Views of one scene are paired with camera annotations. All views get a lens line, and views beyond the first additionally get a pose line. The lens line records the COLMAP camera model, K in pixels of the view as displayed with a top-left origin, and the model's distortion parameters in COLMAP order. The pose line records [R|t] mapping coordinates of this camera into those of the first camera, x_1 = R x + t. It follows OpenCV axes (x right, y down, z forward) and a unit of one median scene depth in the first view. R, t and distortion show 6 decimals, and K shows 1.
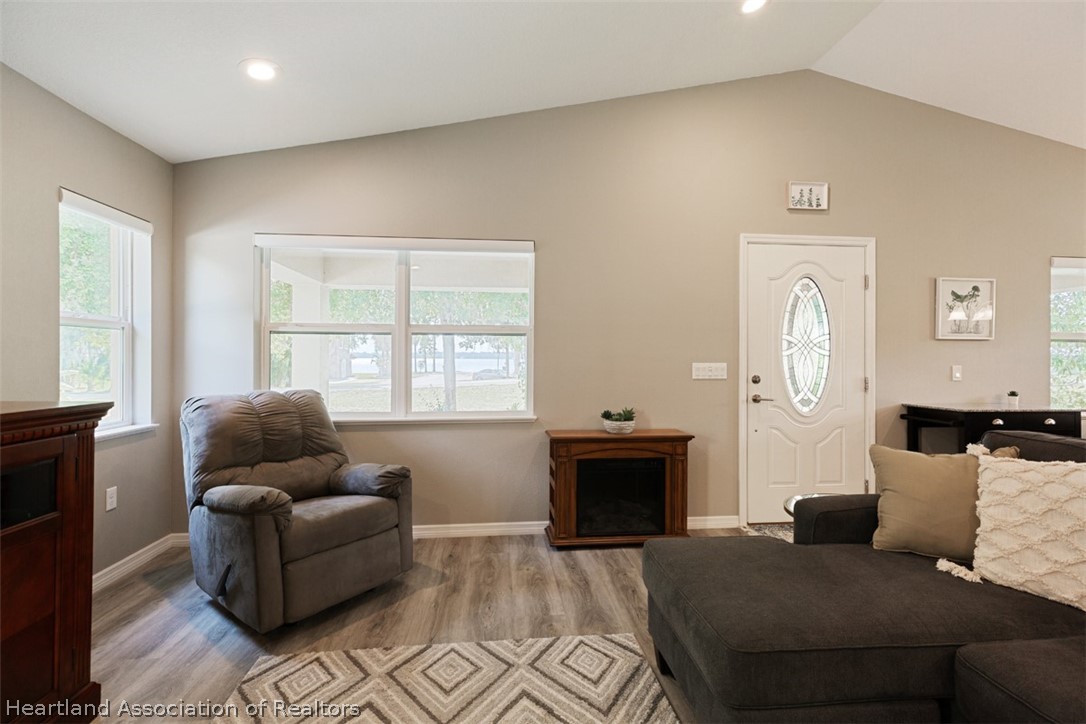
lens RADIAL K [[485.8, 0, 541.5], [0, 485.8, 358.2], [0, 0, 1]] dist [0.004519, 0.000417]
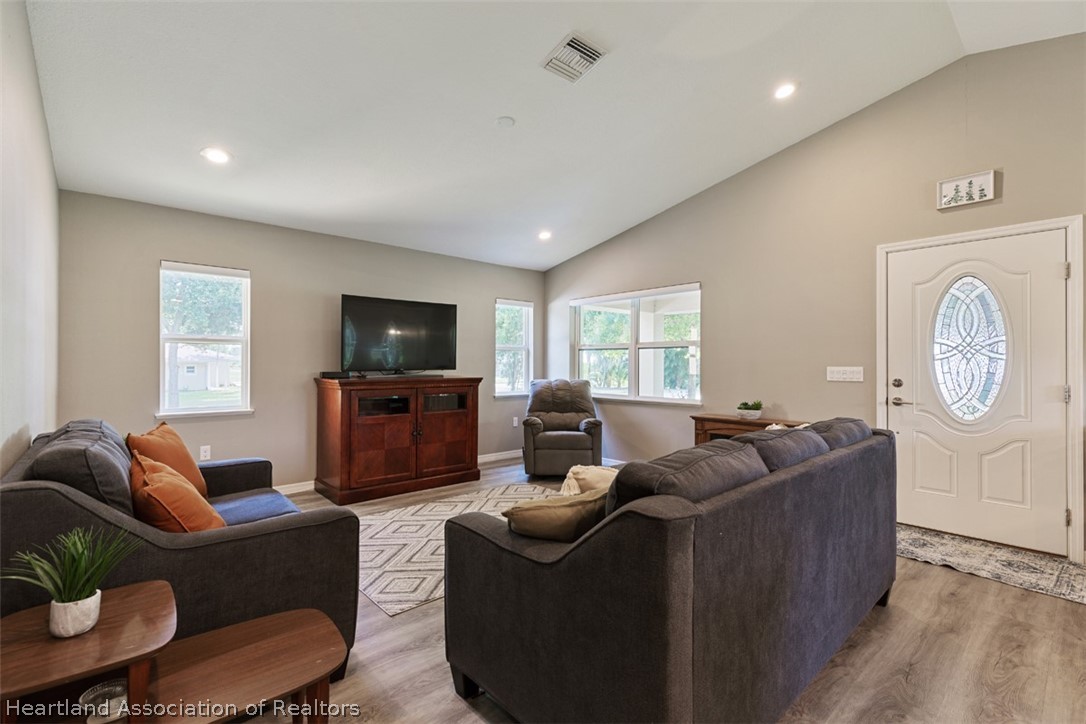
lens RADIAL K [[485.8, 0, 535.4], [0, 485.8, 358.2], [0, 0, 1]] dist [0.004519, 0.000417]
pose [[0.580371, -0.010474, -0.814285, 0.829119], [0.000295, 0.999920, -0.012651, 0.003878], [0.814352, 0.007103, 0.580328, -0.224984]]
